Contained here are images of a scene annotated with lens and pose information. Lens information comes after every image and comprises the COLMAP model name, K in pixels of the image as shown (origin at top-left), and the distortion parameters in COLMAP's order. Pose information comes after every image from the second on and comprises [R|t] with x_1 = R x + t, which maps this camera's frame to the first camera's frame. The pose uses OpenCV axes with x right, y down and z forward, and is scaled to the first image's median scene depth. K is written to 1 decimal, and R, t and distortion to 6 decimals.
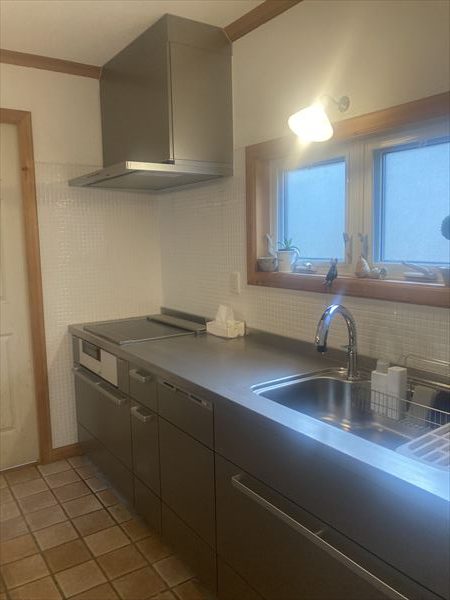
lens RADIAL K [[491.3, 0, 225.0], [0, 491.3, 300.0], [0, 0, 1]] dist [-0.001762, 0.020912]
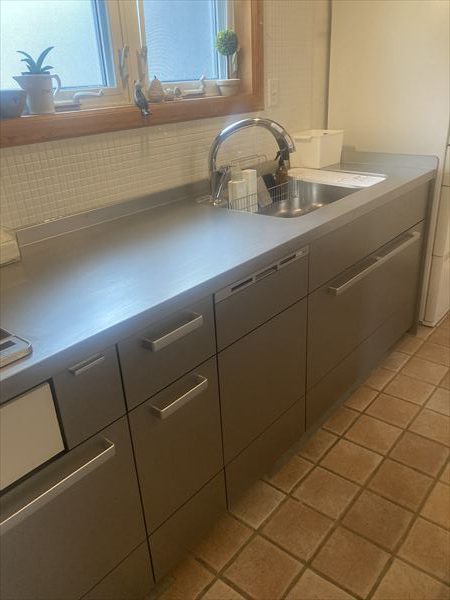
lens RADIAL K [[491.3, 0, 225.0], [0, 491.3, 300.0], [0, 0, 1]] dist [-0.001762, 0.020912]
pose [[-0.276473, -0.377724, 0.883678, -0.614555], [0.169931, 0.885816, 0.431803, -0.081842], [-0.945879, 0.269546, -0.180717, 1.021909]]
